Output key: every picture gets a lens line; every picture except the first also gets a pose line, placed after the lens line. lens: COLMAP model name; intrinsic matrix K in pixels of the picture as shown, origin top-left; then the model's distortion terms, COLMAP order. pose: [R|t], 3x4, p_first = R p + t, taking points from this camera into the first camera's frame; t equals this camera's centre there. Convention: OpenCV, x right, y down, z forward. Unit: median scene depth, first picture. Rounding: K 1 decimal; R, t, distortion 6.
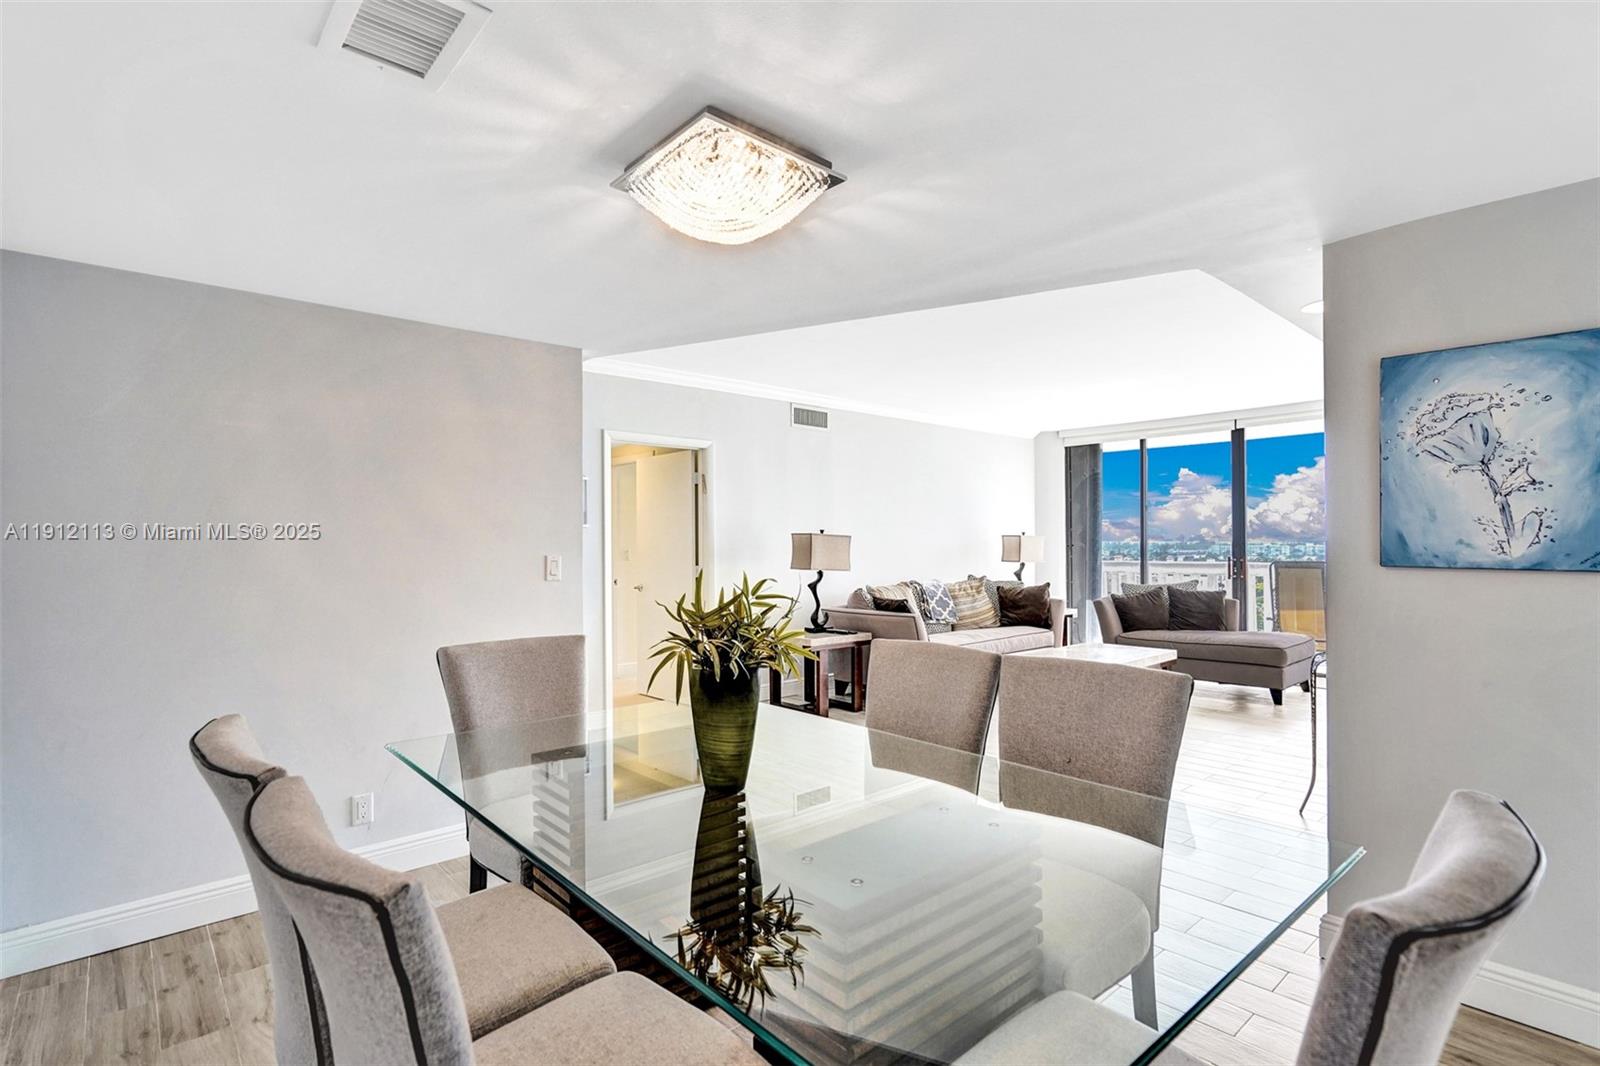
lens RADIAL K [[789.2, 0, 763.8], [0, 789.2, 539.7], [0, 0, 1]] dist [-0.013394, 0.012542]
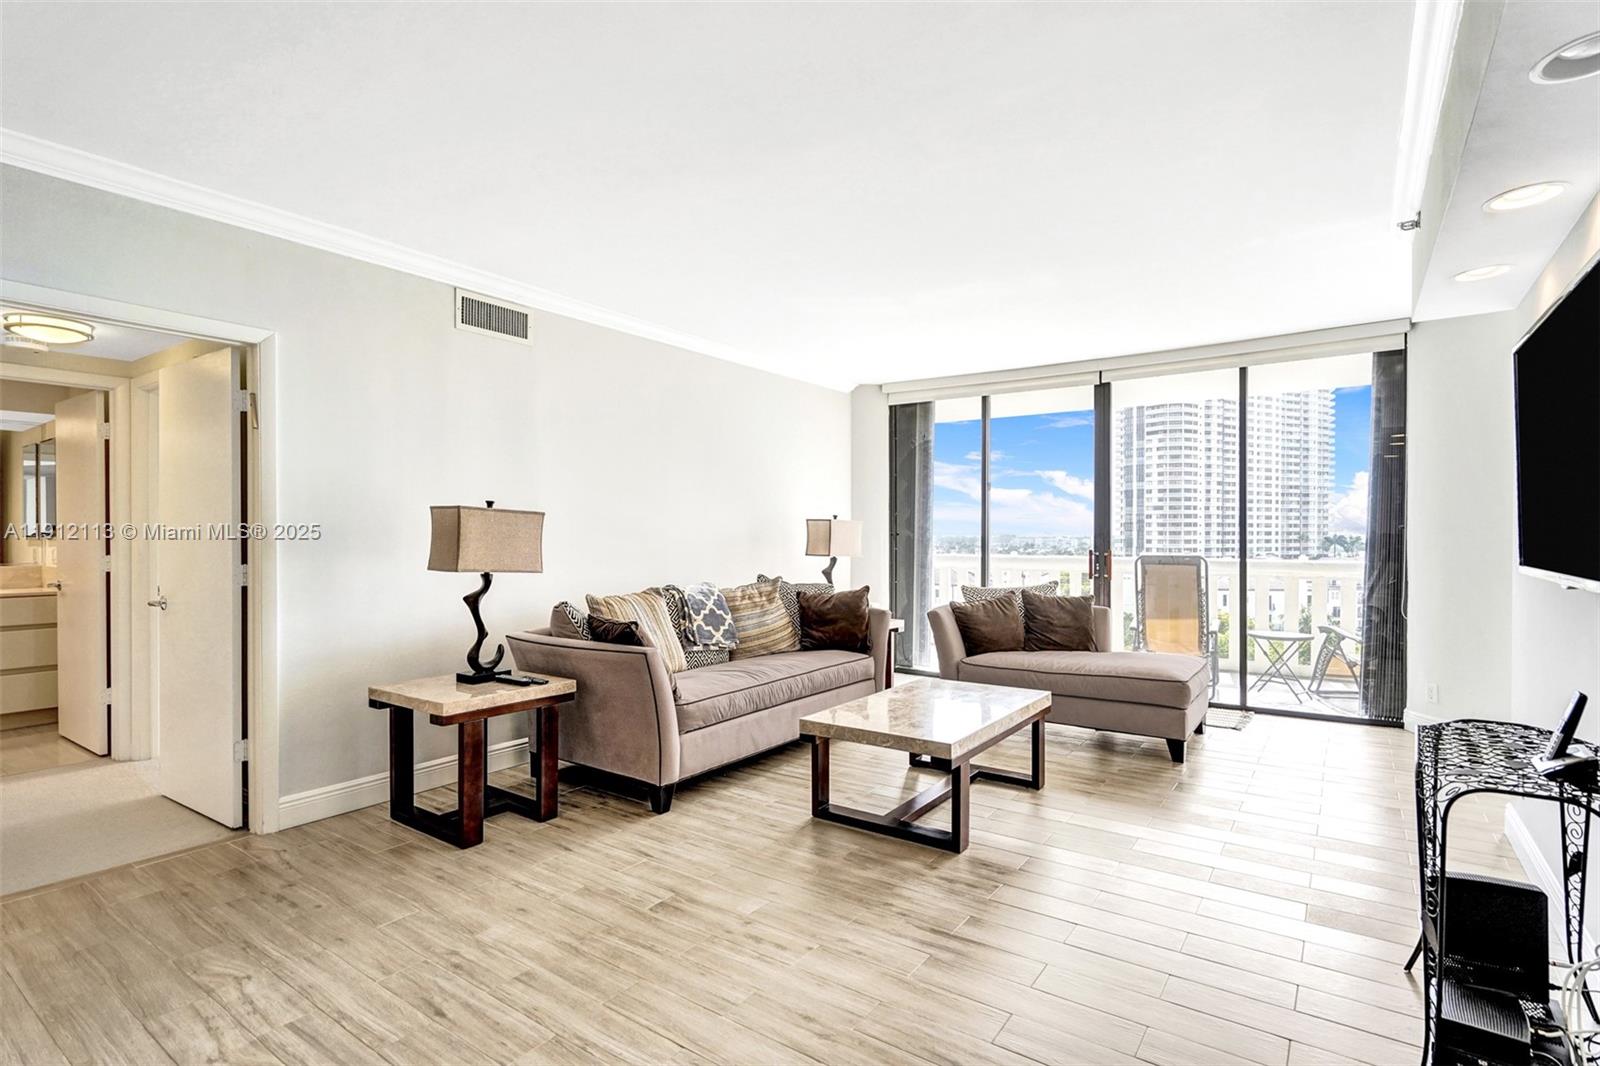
lens RADIAL K [[789.2, 0, 771.0], [0, 789.2, 532.3], [0, 0, 1]] dist [-0.013394, 0.012542]
pose [[0.974799, 0.008022, 0.222940, 0.122317], [-0.008565, 0.999962, 0.001468, 0.006329], [-0.222920, -0.003341, 0.974831, 0.338842]]
